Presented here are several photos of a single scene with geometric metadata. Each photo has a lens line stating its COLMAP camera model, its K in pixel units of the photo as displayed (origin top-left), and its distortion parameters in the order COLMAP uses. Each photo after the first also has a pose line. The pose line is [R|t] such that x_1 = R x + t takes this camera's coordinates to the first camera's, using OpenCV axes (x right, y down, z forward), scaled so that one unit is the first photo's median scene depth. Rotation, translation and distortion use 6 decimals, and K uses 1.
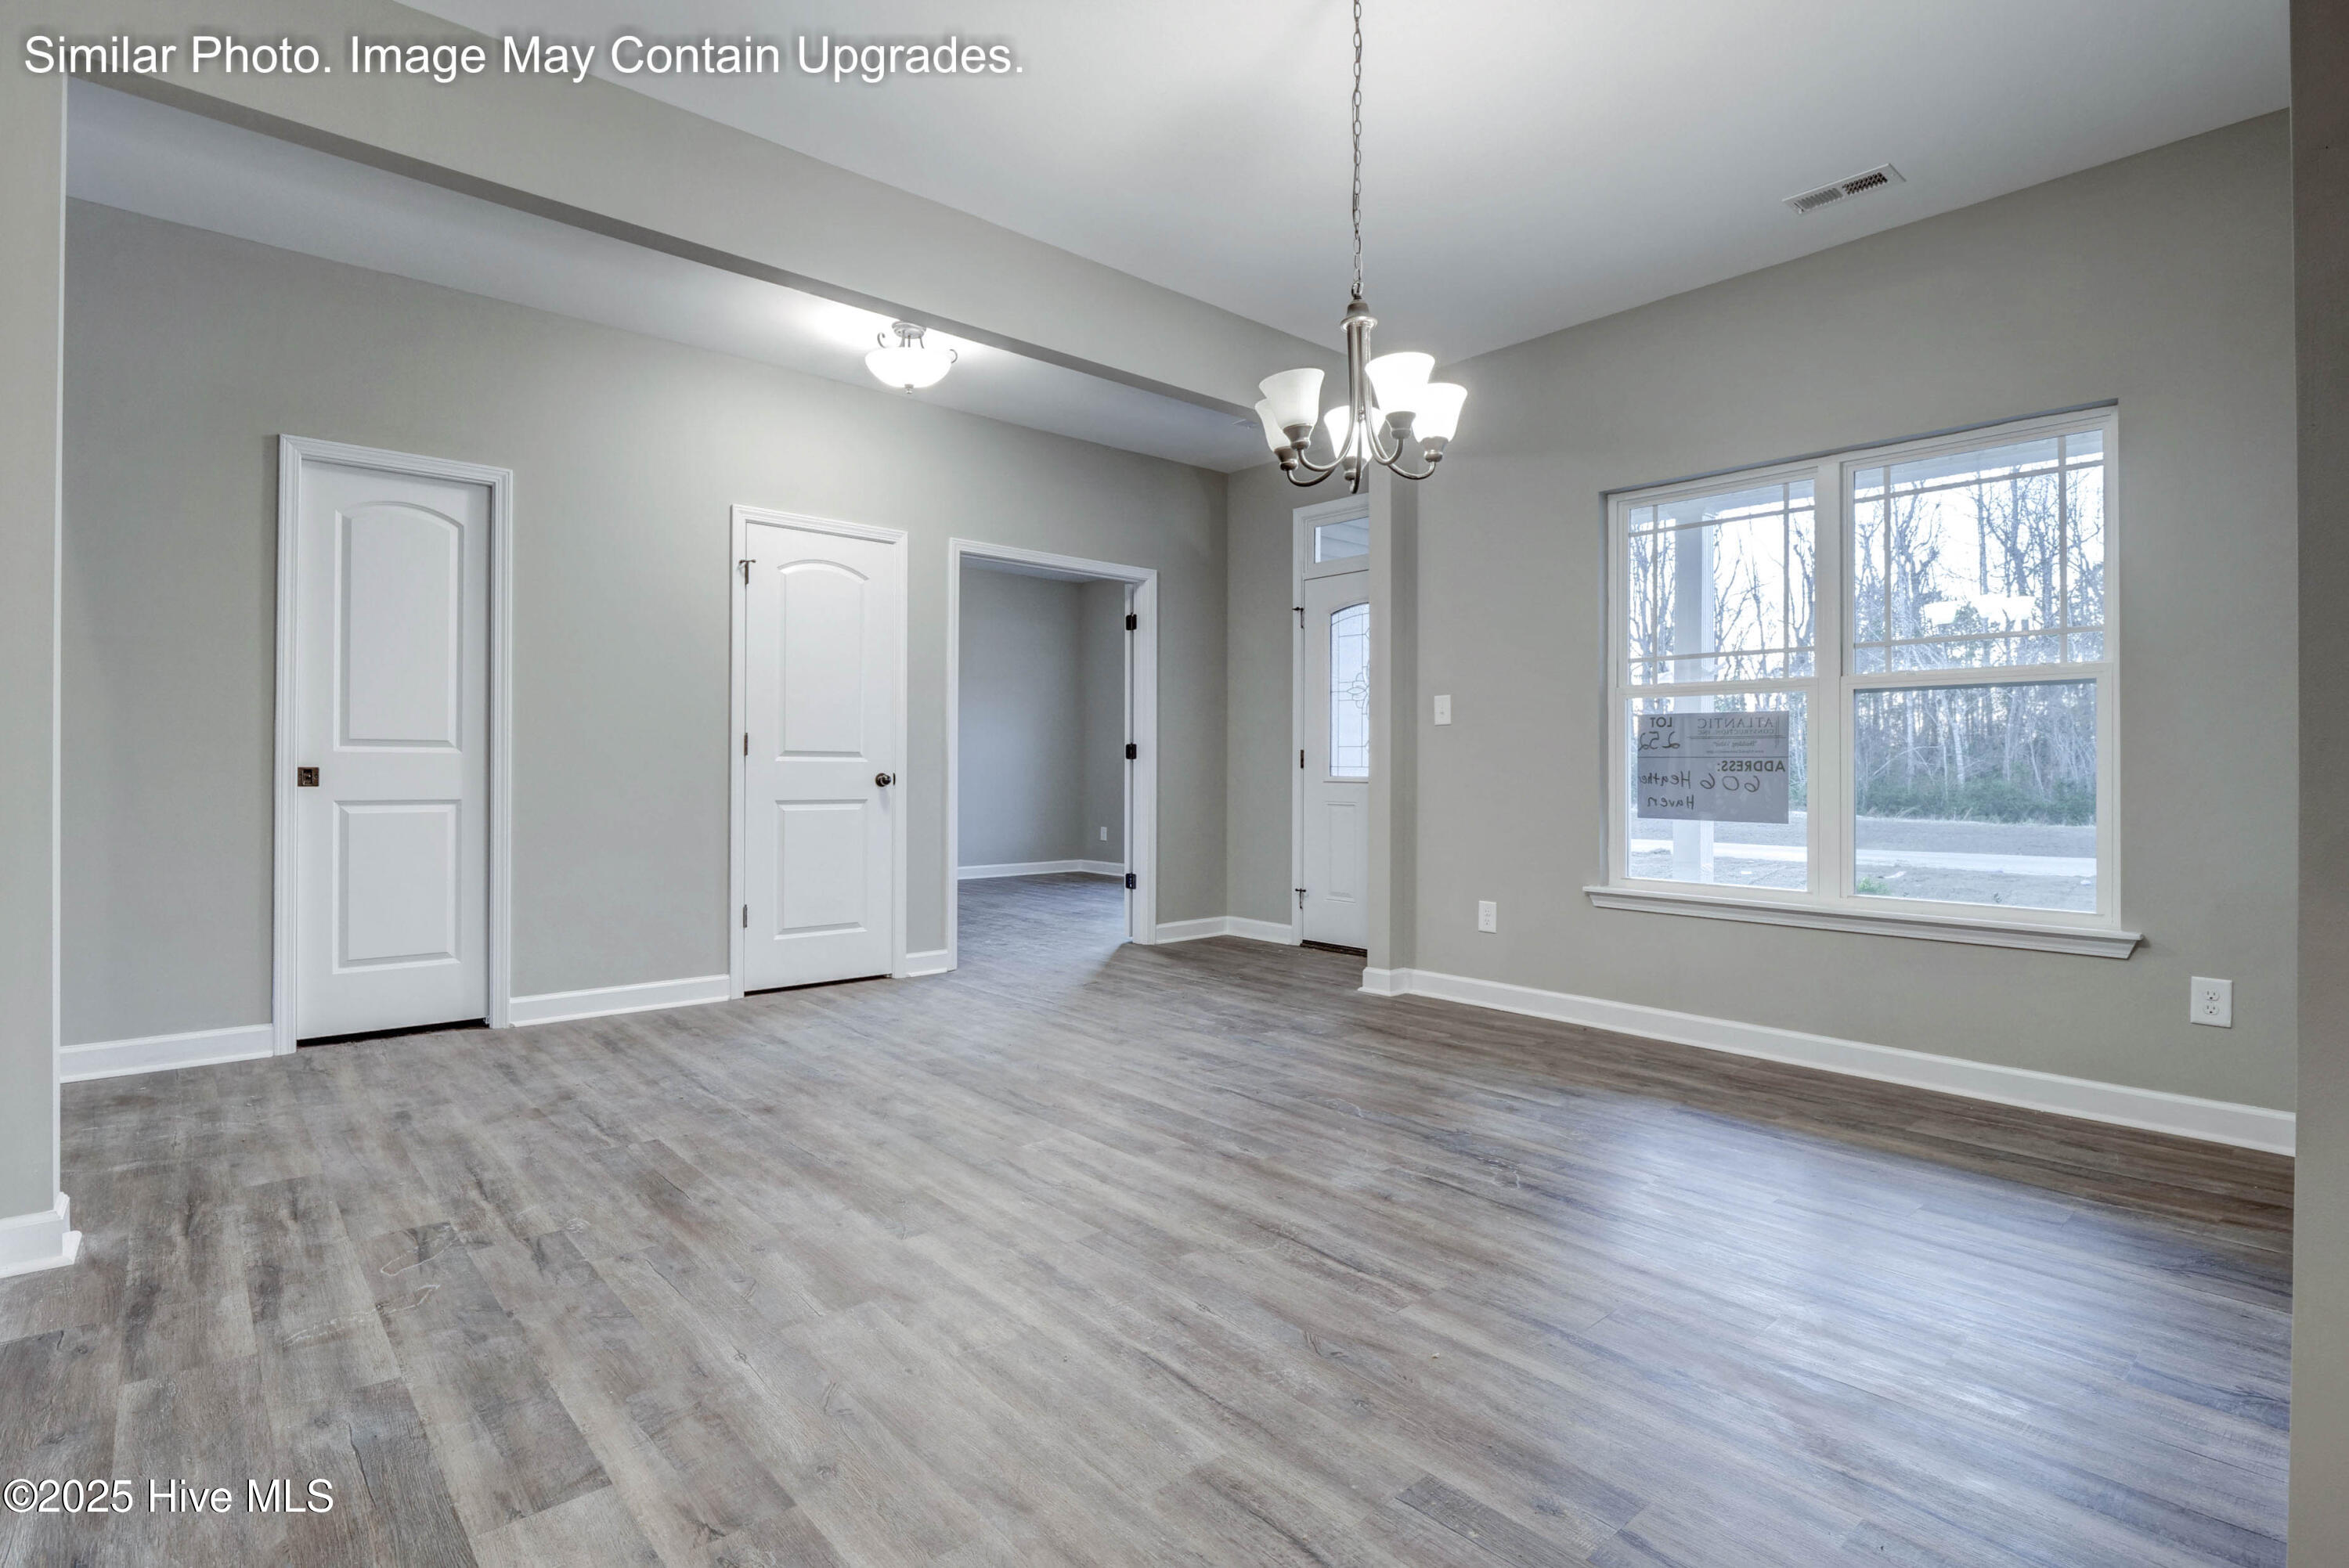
lens RADIAL K [[1142.6, 0, 1190.1], [0, 1142.6, 775.9], [0, 0, 1]] dist [-0.011107, -0.002022]
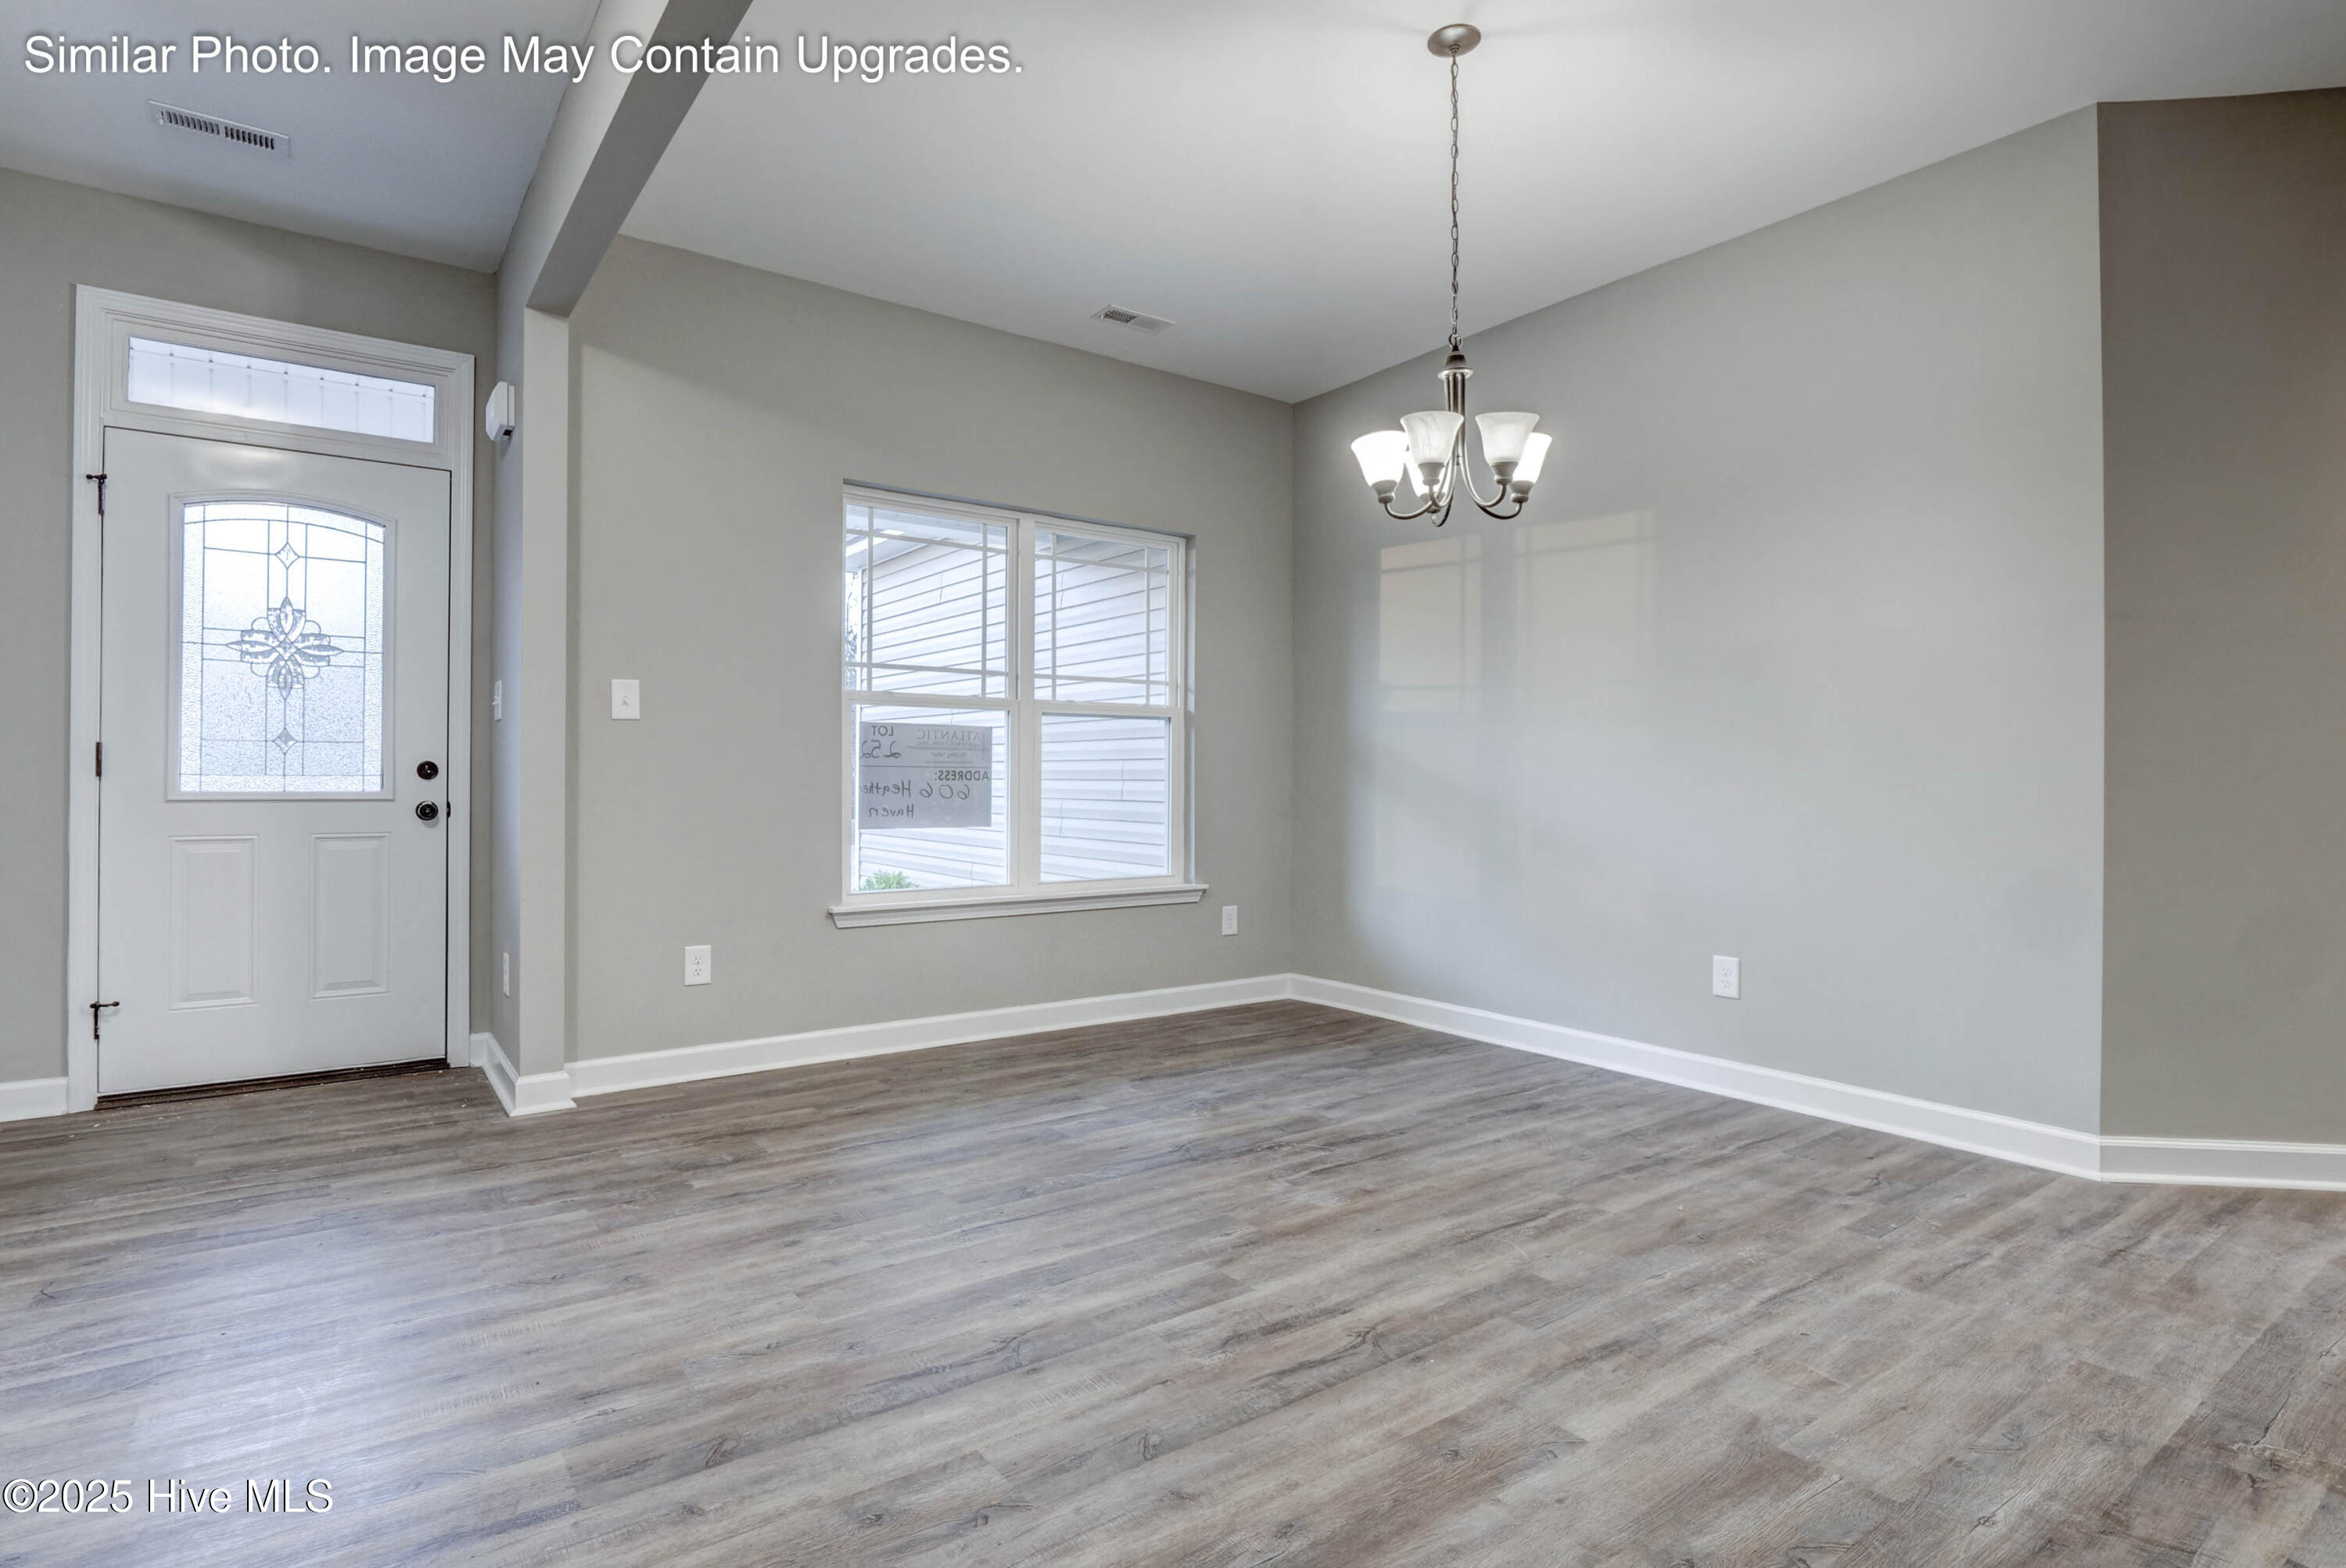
lens RADIAL K [[1141.3, 0, 1190.8], [0, 1141.3, 774.5], [0, 0, 1]] dist [-0.011107, -0.002022]
pose [[0.110440, -0.001129, 0.993882, -0.796952], [0.003133, 0.999995, 0.000788, -0.013578], [-0.993878, 0.003027, 0.110443, 0.937032]]
